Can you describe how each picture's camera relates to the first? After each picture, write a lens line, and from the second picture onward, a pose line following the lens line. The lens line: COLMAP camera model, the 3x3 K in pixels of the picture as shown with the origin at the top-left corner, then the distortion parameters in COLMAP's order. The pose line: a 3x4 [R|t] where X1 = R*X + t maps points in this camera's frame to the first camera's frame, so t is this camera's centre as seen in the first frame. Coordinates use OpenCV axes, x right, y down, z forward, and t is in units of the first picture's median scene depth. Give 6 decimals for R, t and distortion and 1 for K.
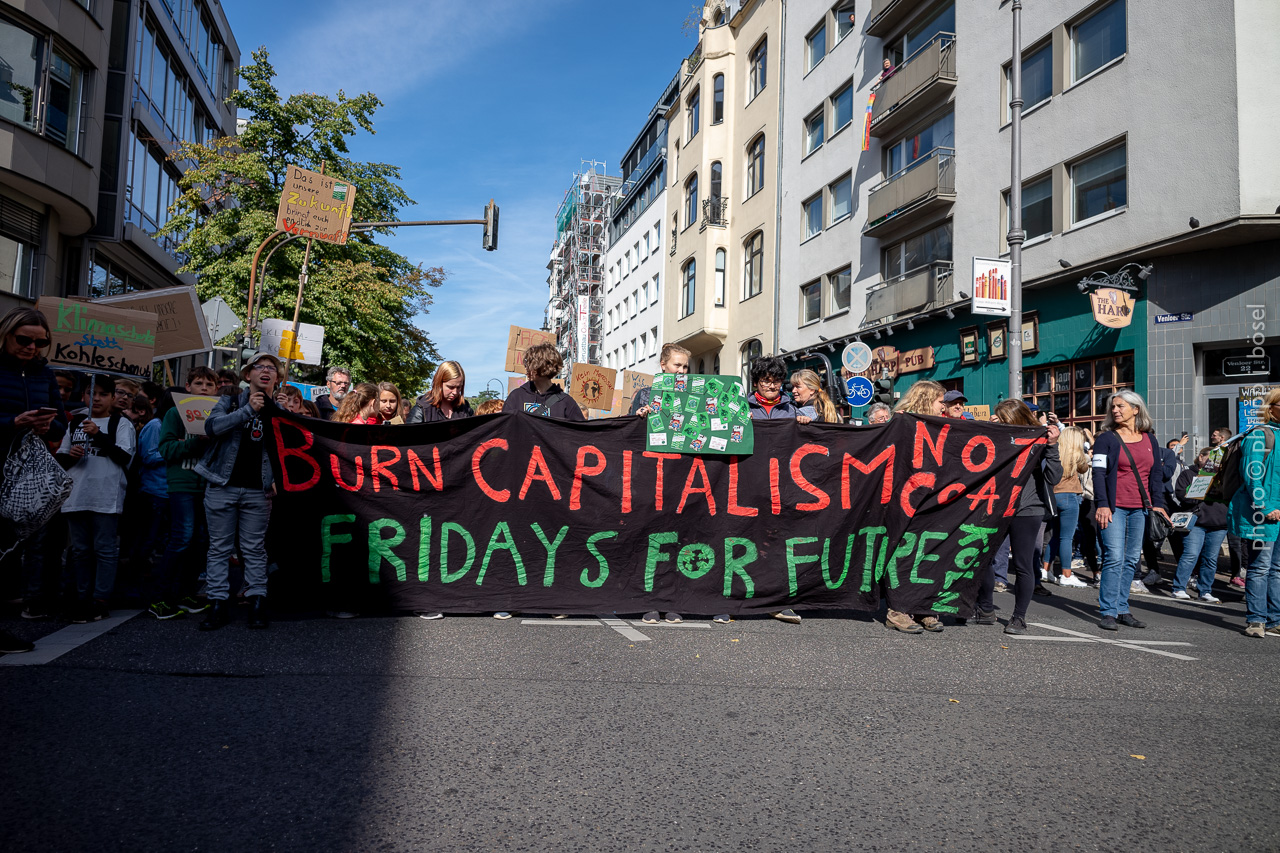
lens RADIAL K [[760.0, 0, 641.3], [0, 760.0, 431.4], [0, 0, 1]] dist [0.024954, -0.028462]
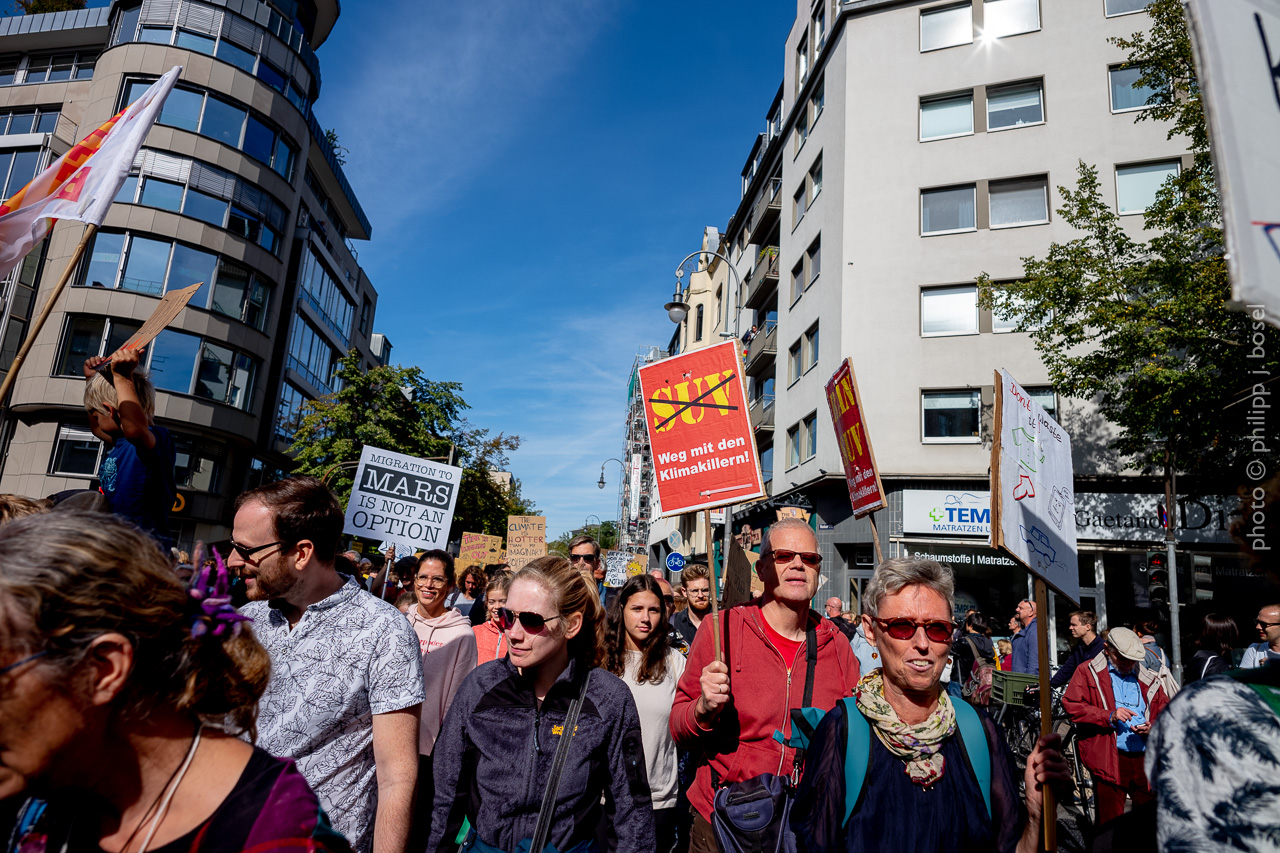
lens RADIAL K [[760.0, 0, 641.3], [0, 760.0, 431.4], [0, 0, 1]] dist [0.024954, -0.028462]
pose [[0.983669, -0.003835, -0.179948, 0.232282], [-0.026065, 0.986199, -0.163497, -0.027963], [0.178092, 0.165517, 0.969993, -0.266924]]
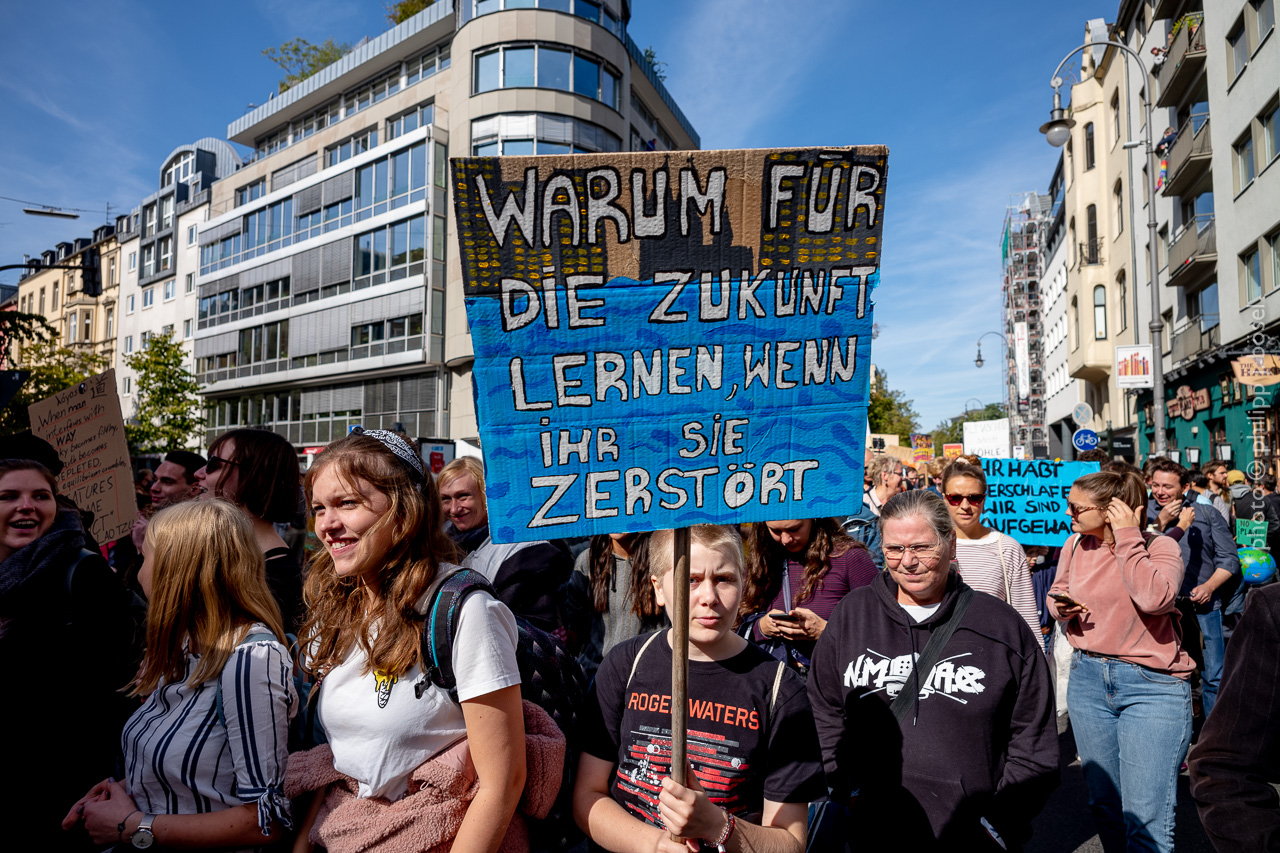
lens RADIAL K [[760.0, 0, 641.3], [0, 760.0, 431.4], [0, 0, 1]] dist [0.024954, -0.028462]
pose [[0.789443, -0.067115, -0.610143, 0.224935], [0.054141, 0.997744, -0.039698, -0.026395], [0.611431, -0.001694, 0.791296, -0.229823]]
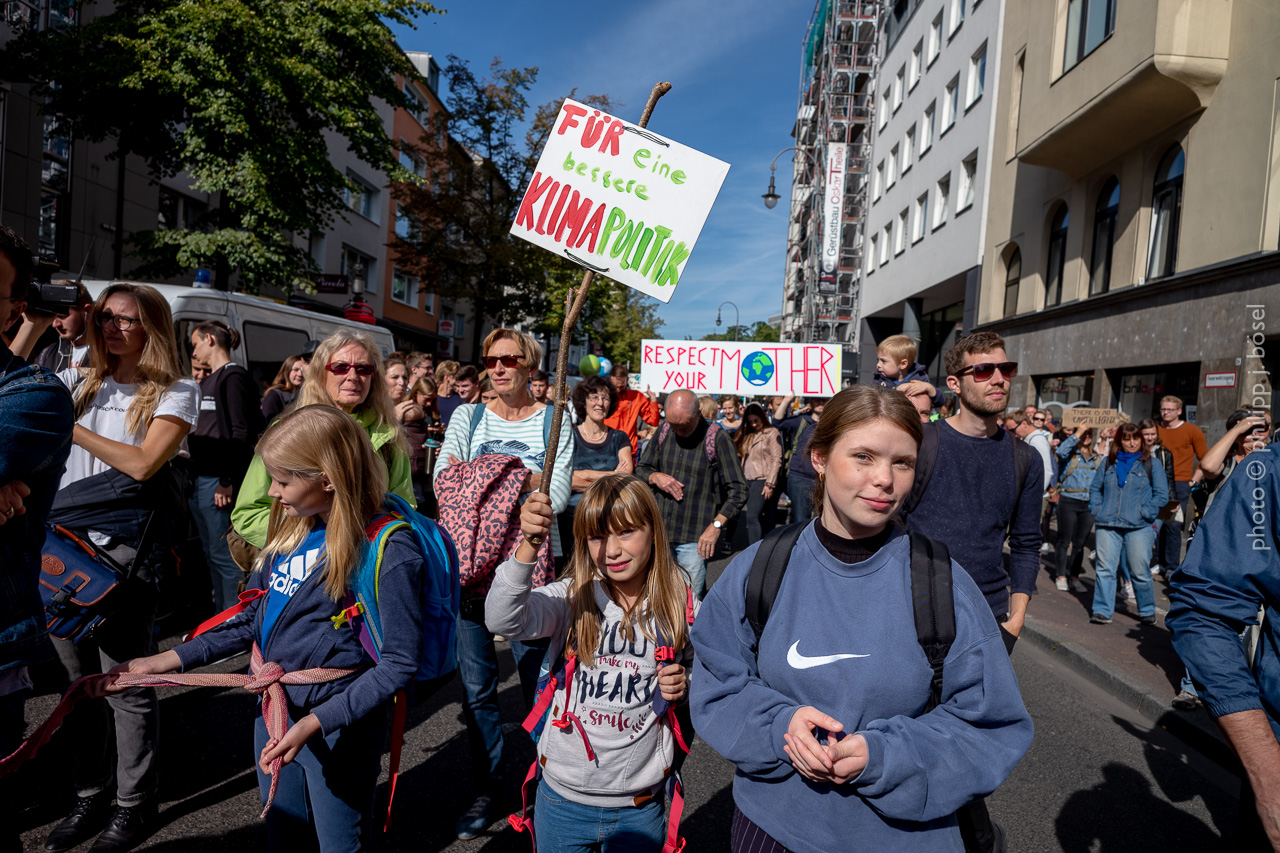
lens RADIAL K [[762.2, 0, 643.5], [0, 762.2, 459.1], [0, 0, 1]] dist [-0.003778, -0.026450]
pose [[0.945705, 0.056598, -0.320061, -0.020409], [-0.020416, 0.993121, 0.115297, 0.015513], [0.324385, -0.102502, 0.940355, 0.536183]]
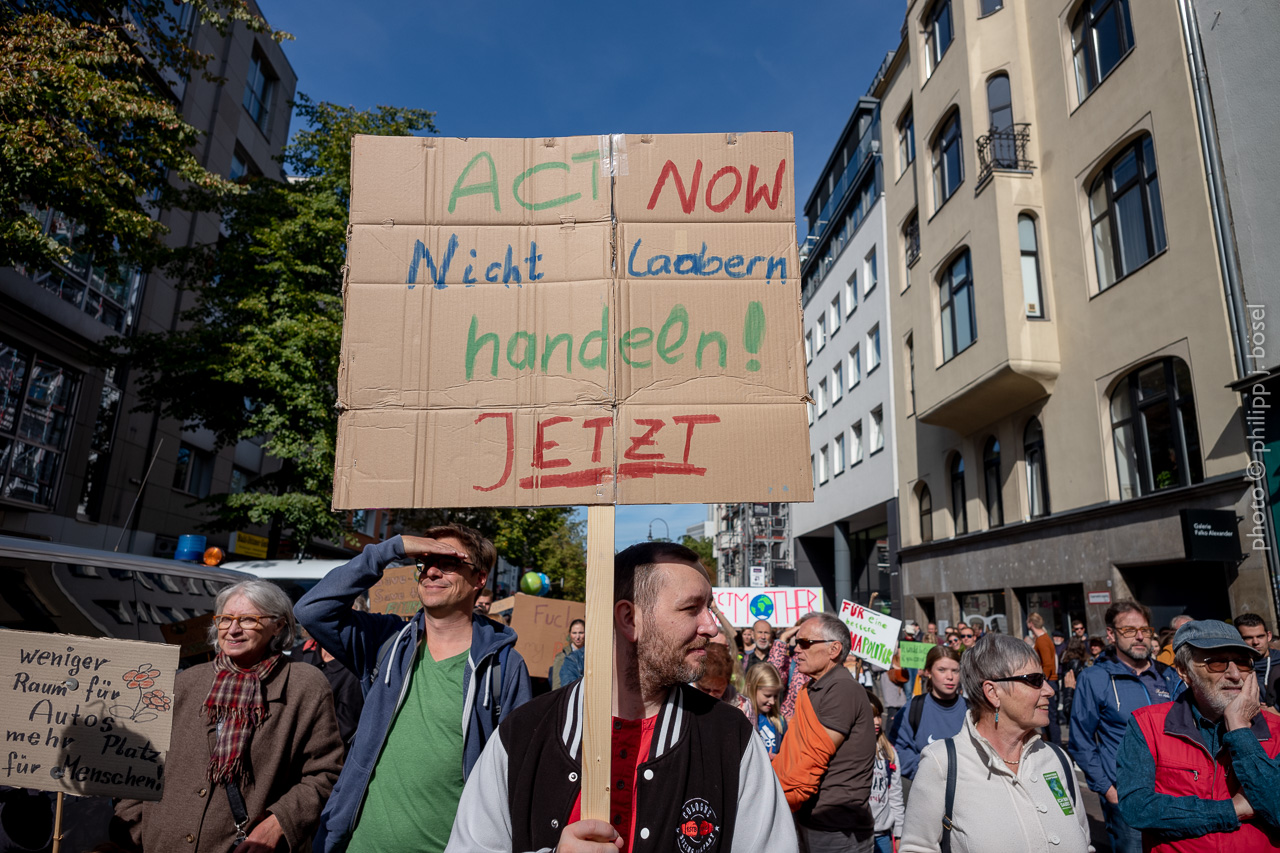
lens RADIAL K [[771.1, 0, 640.0], [0, 771.1, 426.5], [0, 0, 1]] dist [-0.034549, 0.000183]
pose [[0.973360, -0.049655, -0.223841, -0.039794], [0.004268, 0.980022, -0.198842, 0.003774], [0.229242, 0.192590, 0.954126, 0.447851]]
